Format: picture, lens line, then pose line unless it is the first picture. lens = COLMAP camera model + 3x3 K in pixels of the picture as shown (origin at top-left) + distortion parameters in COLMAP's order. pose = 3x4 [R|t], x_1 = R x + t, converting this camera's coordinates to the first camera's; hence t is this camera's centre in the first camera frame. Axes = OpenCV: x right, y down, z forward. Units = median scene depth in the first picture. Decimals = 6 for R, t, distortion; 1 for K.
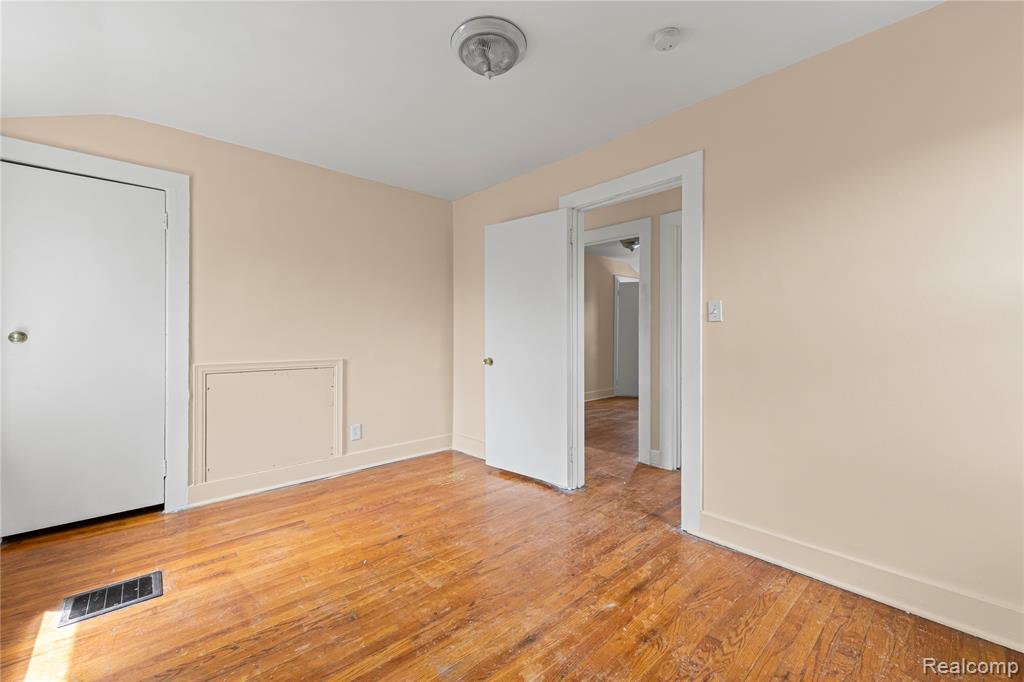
lens RADIAL K [[421.3, 0, 518.0], [0, 421.3, 336.9], [0, 0, 1]] dist [0.014559, -0.001441]
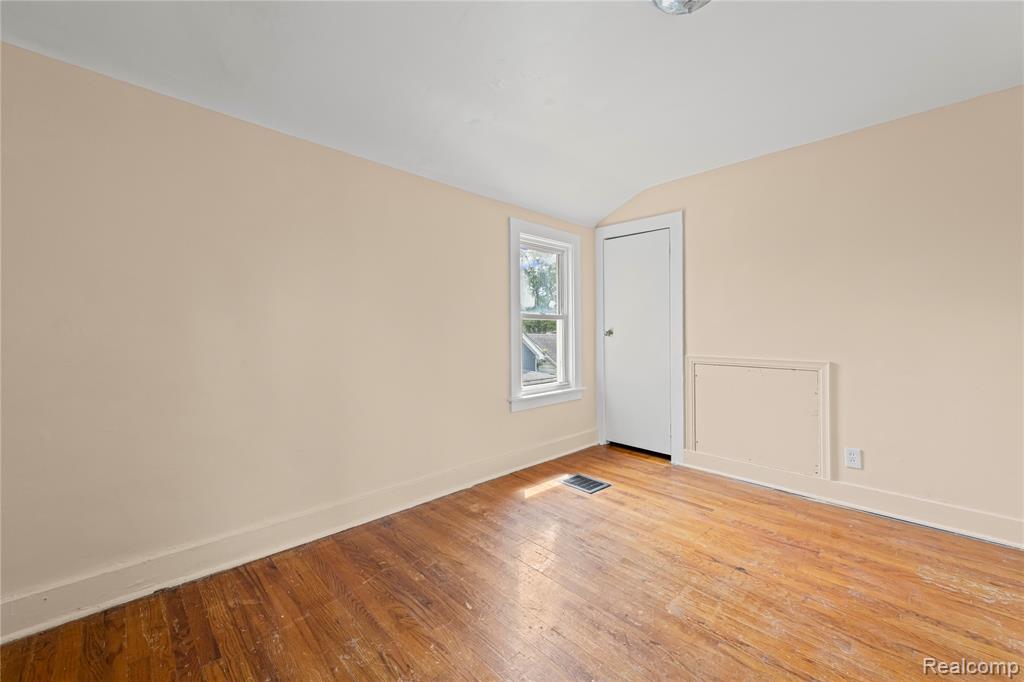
lens RADIAL K [[421.3, 0, 509.9], [0, 421.3, 324.5], [0, 0, 1]] dist [0.014559, -0.001441]
pose [[-0.005027, -0.016239, -0.999856, 0.551446], [-0.009440, 0.999824, -0.016191, -0.002532], [0.999943, 0.009358, -0.005179, 0.501065]]
